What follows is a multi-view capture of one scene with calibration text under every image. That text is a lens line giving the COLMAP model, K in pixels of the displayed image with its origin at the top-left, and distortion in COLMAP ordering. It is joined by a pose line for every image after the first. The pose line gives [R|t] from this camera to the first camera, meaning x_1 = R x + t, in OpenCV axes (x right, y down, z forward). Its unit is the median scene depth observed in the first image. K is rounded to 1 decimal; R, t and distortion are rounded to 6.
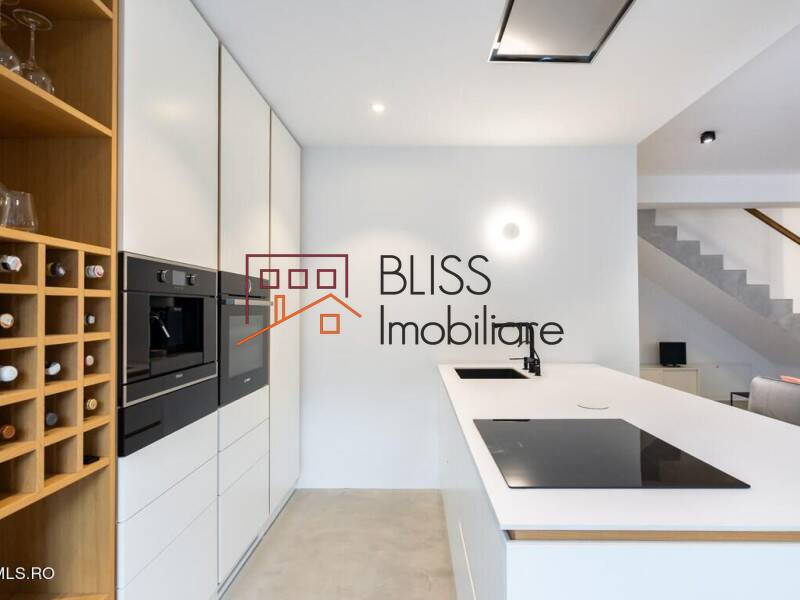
lens RADIAL K [[431.9, 0, 400.0], [0, 431.9, 300.0], [0, 0, 1]] dist [-0.000544, 0.000124]
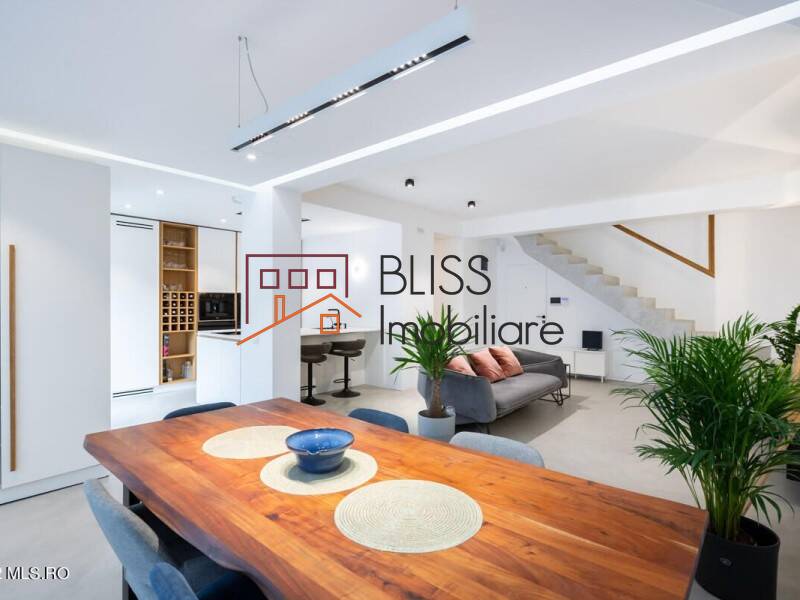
lens RADIAL K [[411.4, 0, 400.0], [0, 411.4, 300.0], [0, 0, 1]] dist [0.002716, 0.001012]
pose [[0.773724, 0.000053, -0.633523, 4.426194], [0.009119, 0.999895, 0.011221, -0.048201], [0.633457, -0.014459, 0.773642, -1.321796]]
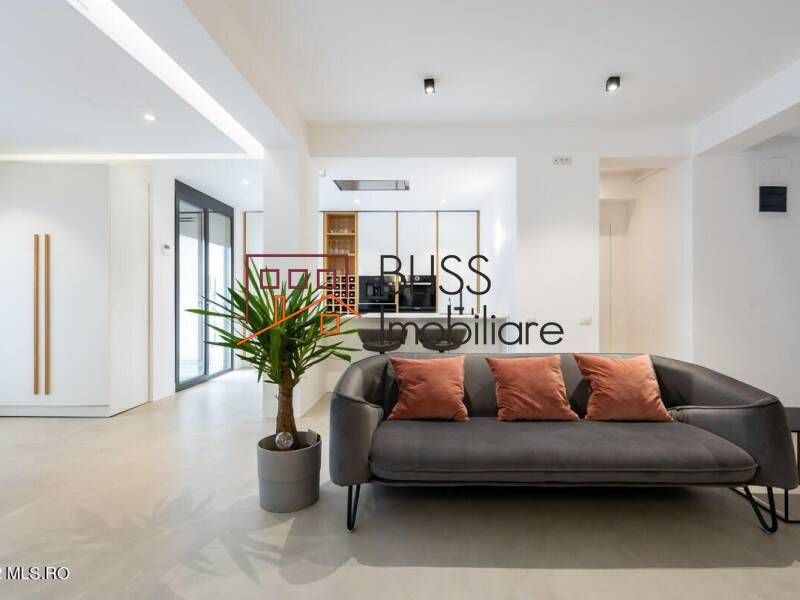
lens RADIAL K [[414.7, 0, 416.5], [0, 414.7, 298.6], [0, 0, 1]] dist [-0.002949, 0.000298]
pose [[0.005335, -0.005668, -0.999970, 4.567191], [0.017312, 0.999835, -0.005575, 0.222593], [0.999836, -0.017282, 0.005432, 1.695058]]
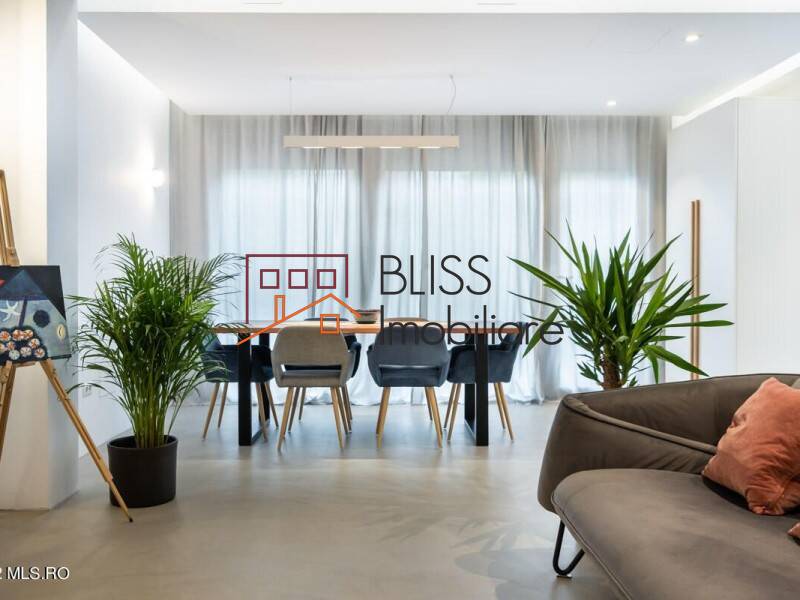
lens RADIAL K [[763.8, 0, 398.6], [0, 763.8, 277.5], [0, 0, 1]] dist [0.003231, 0.007378]
pose [[-0.999631, -0.005208, -0.026658, 3.513963], [-0.004553, 0.999688, -0.024569, 0.294487], [0.026777, -0.024438, -0.999343, 3.620076]]
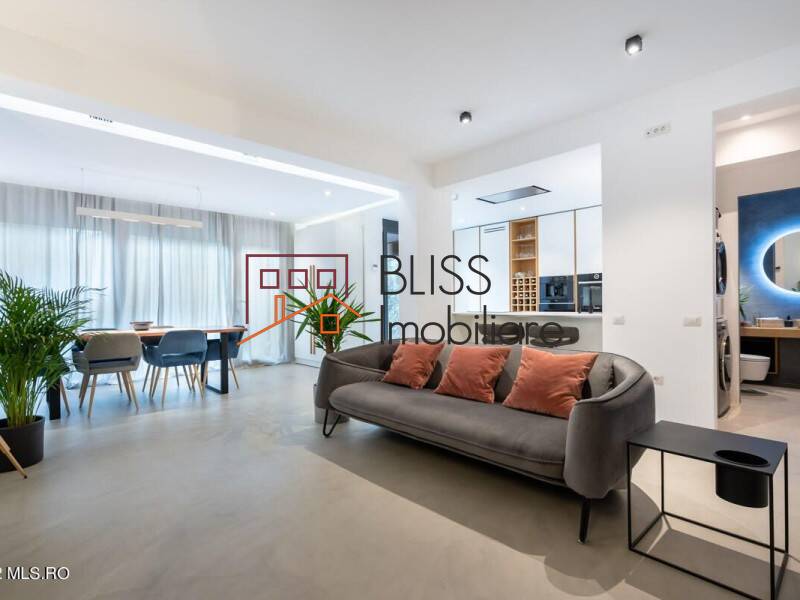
lens RADIAL K [[411.4, 0, 400.0], [0, 411.4, 300.0], [0, 0, 1]] dist [0.002716, 0.001012]
pose [[-0.720763, -0.005253, -0.693161, 4.450389], [0.017216, 0.999527, -0.025477, 0.304577], [0.692968, -0.030297, -0.720332, 3.635282]]
